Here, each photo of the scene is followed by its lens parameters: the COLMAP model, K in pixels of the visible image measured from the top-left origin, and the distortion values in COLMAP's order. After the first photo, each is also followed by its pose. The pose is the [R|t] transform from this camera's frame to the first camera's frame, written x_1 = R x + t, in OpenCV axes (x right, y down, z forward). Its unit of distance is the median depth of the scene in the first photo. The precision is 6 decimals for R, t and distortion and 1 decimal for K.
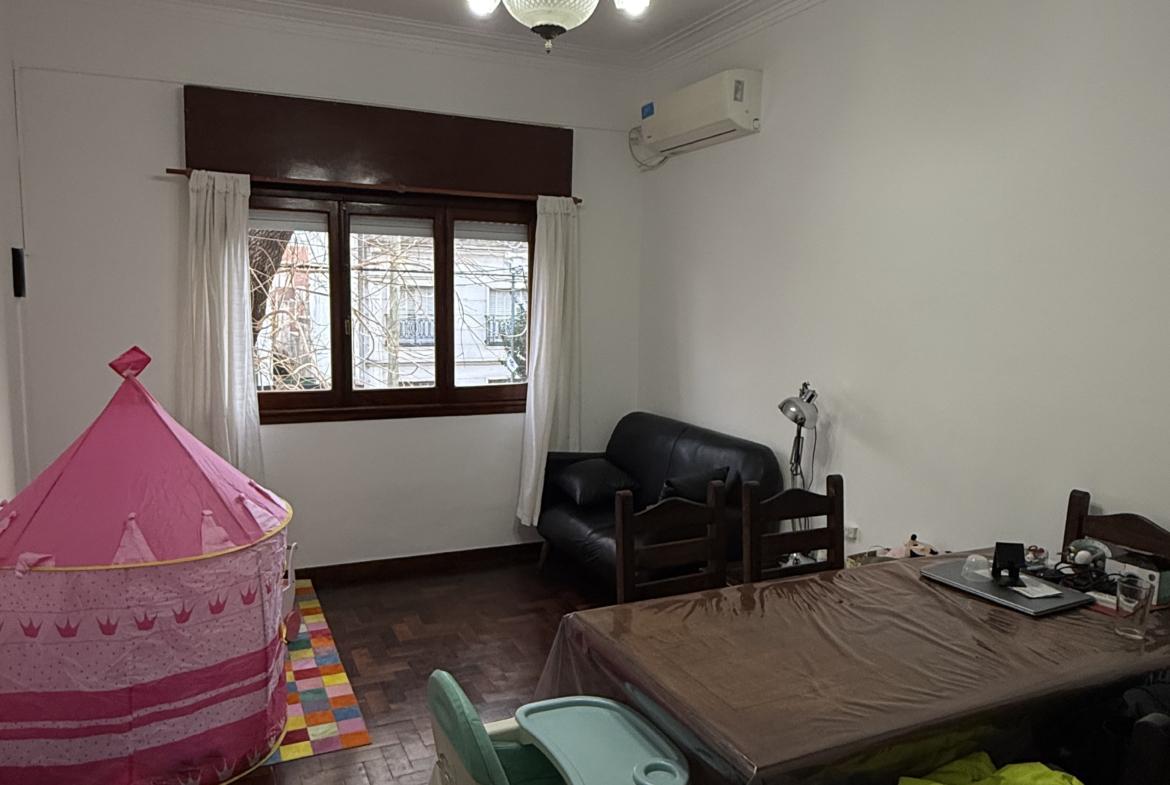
lens RADIAL K [[821.5, 0, 592.2], [0, 821.5, 386.3], [0, 0, 1]] dist [-0.006619, 0.017716]
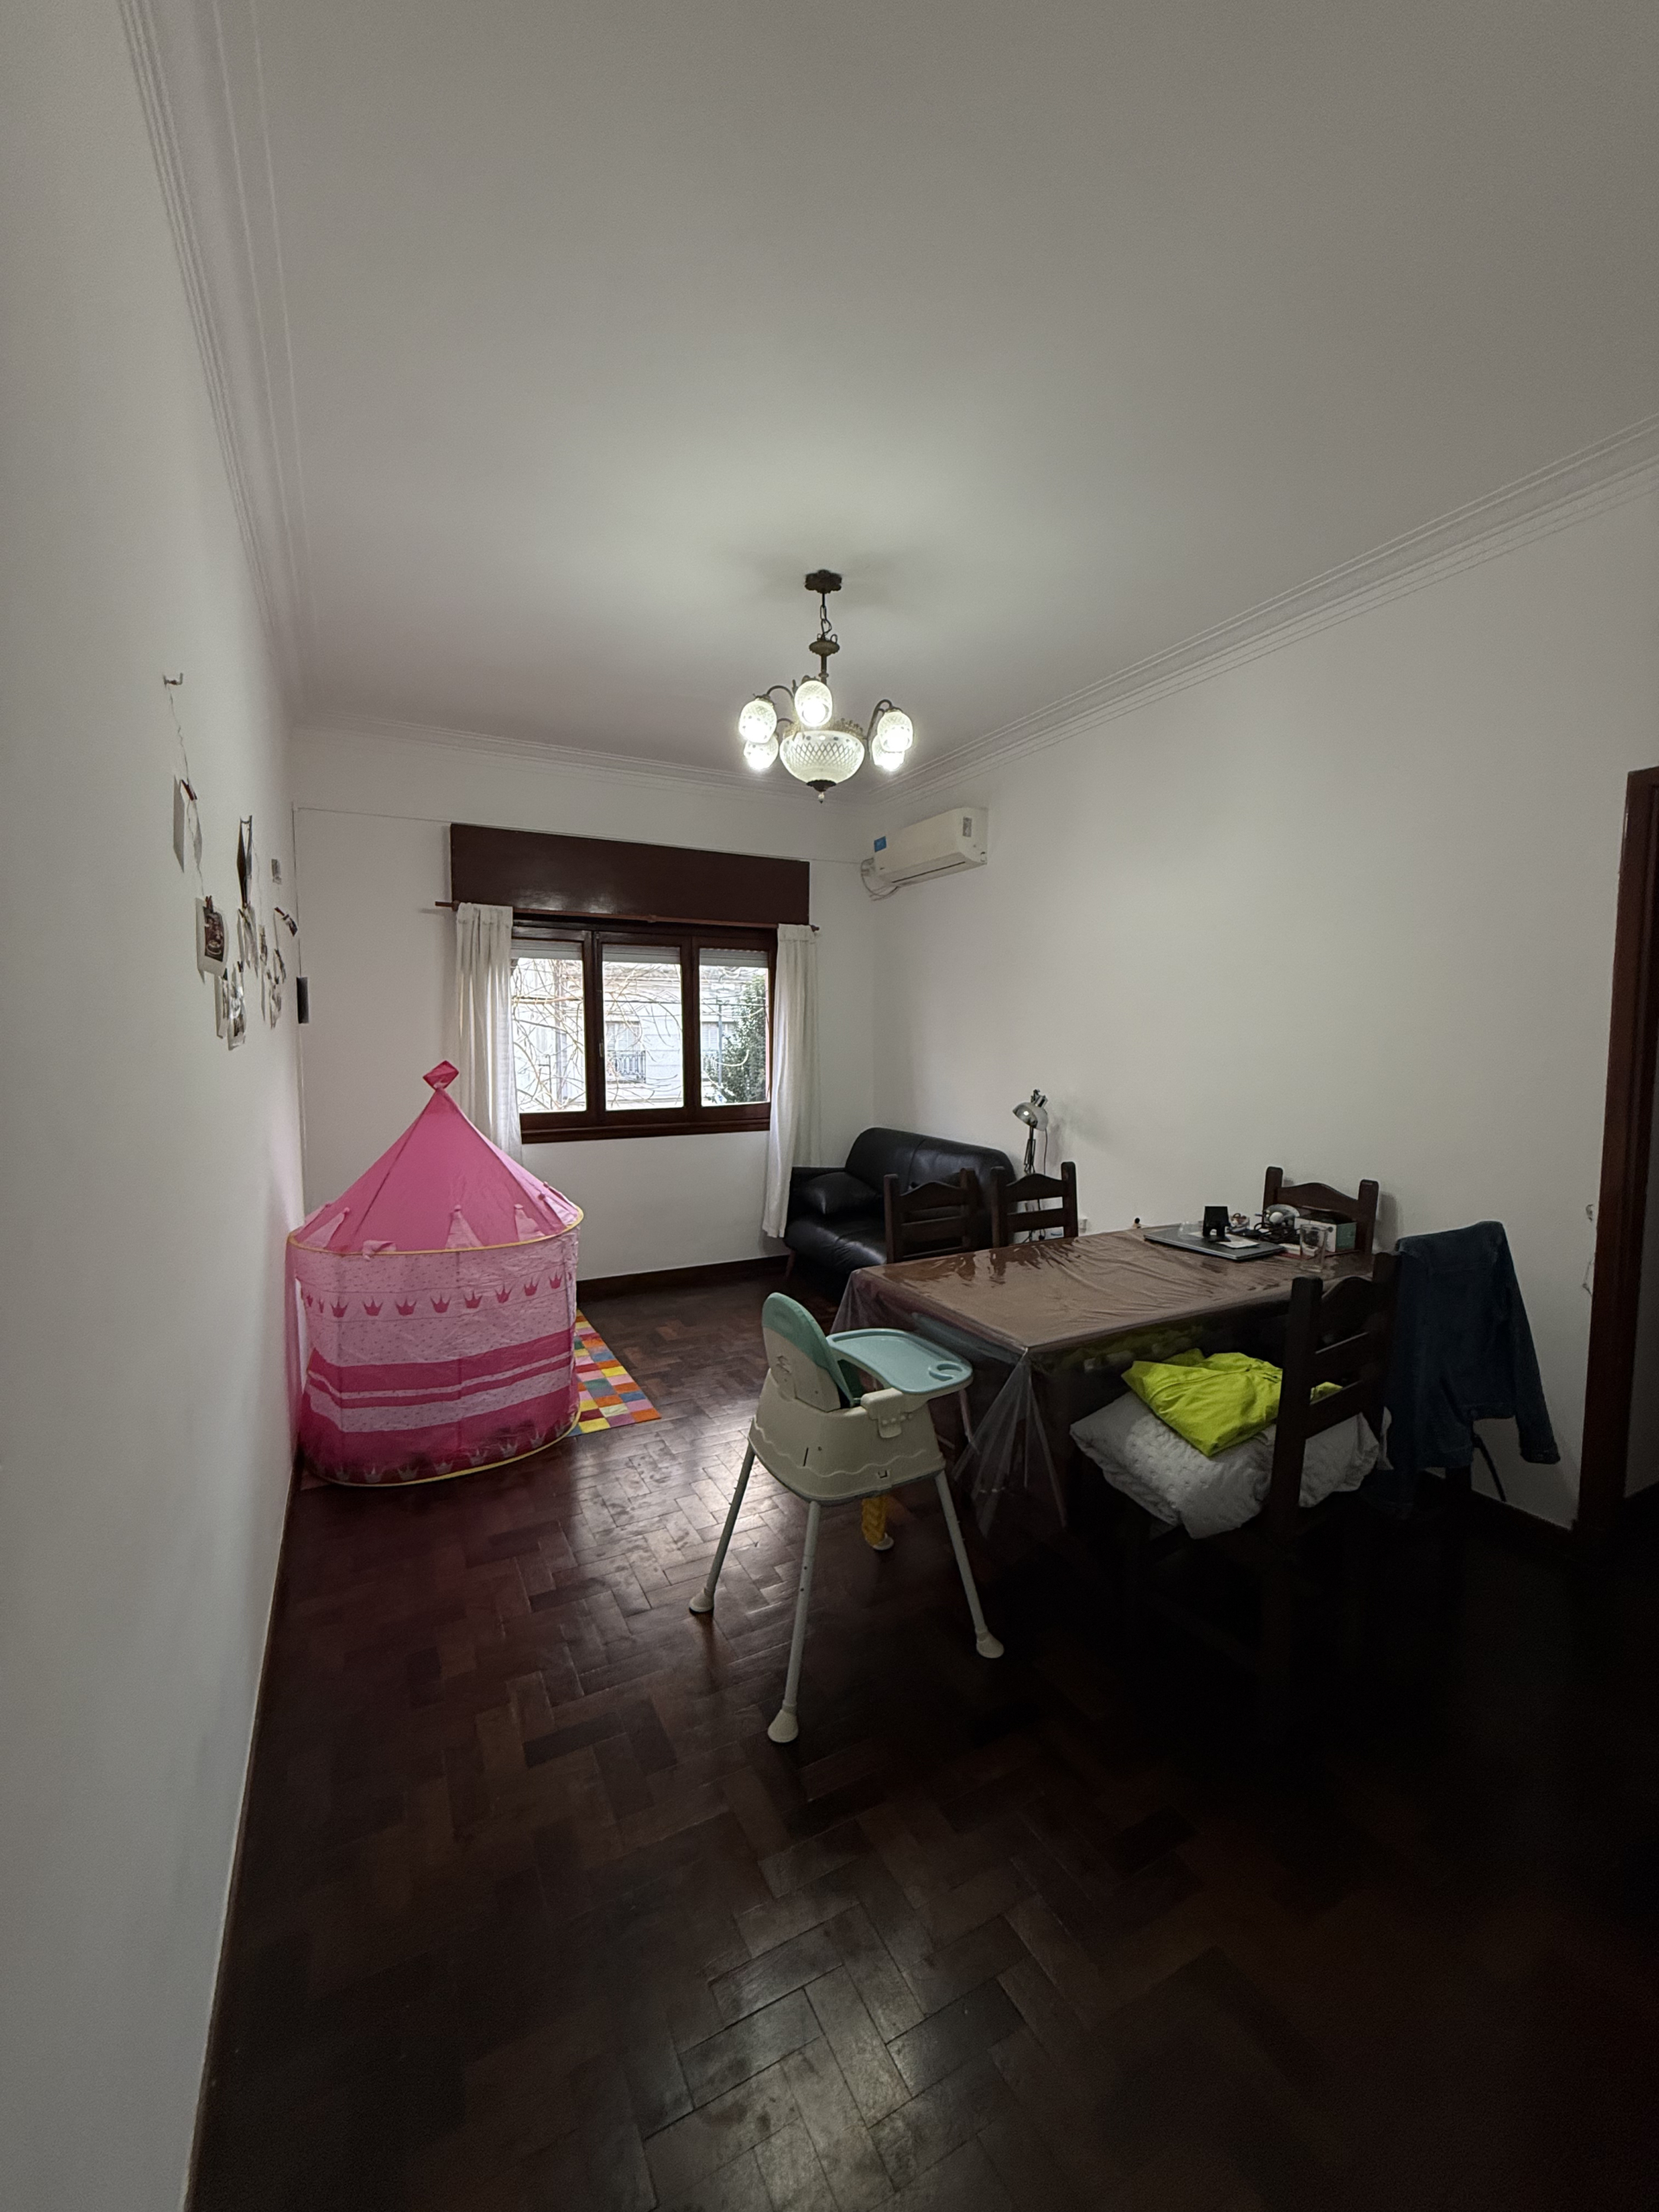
lens RADIAL K [[877.8, 0, 839.2], [0, 877.8, 1096.4], [0, 0, 1]] dist [0.000215, 0.000300]
pose [[0.998399, -0.020311, 0.052793, -0.073452], [0.022175, 0.999143, -0.034960, 0.044246], [-0.052038, 0.036074, 0.997993, -0.178877]]
